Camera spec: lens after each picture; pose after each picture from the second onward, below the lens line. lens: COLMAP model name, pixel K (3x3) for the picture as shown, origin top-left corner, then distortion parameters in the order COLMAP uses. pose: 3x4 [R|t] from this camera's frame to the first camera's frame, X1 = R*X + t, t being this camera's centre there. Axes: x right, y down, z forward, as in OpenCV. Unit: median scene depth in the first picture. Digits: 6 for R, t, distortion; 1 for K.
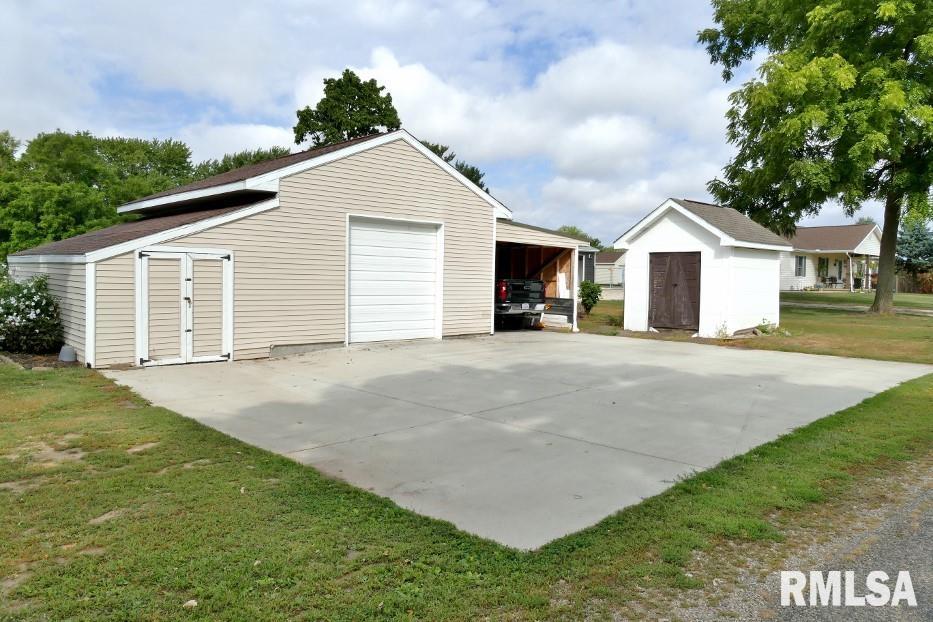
lens RADIAL K [[677.8, 0, 466.5], [0, 677.8, 311.0], [0, 0, 1]] dist [0.001387, -0.002949]
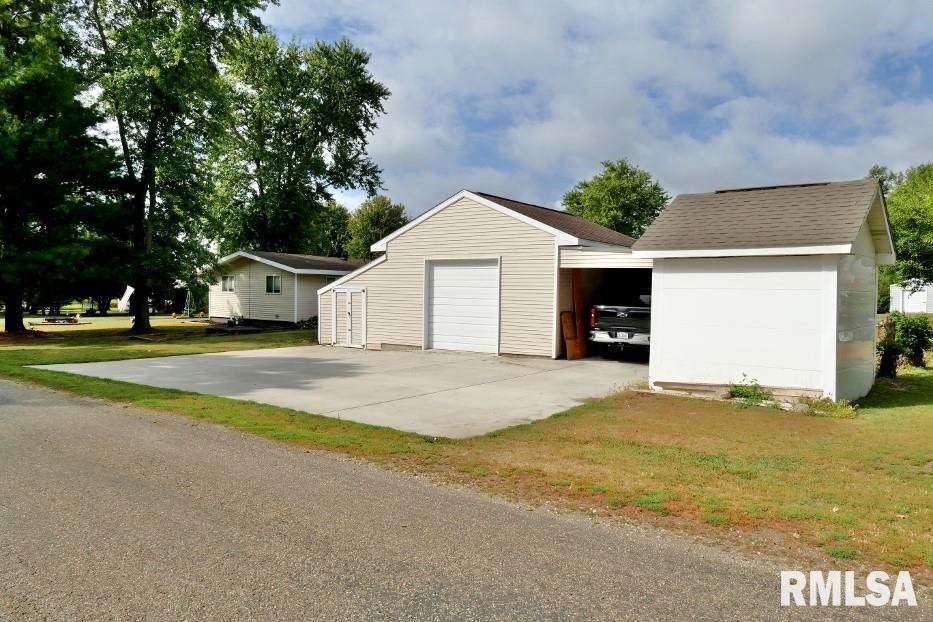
lens RADIAL K [[677.8, 0, 466.5], [0, 677.8, 311.0], [0, 0, 1]] dist [0.001387, -0.002949]
pose [[0.192160, 0.010033, -0.981312, 1.128603], [-0.058989, 0.998258, -0.001345, -0.030820], [0.979589, 0.058145, 0.192417, 0.719020]]
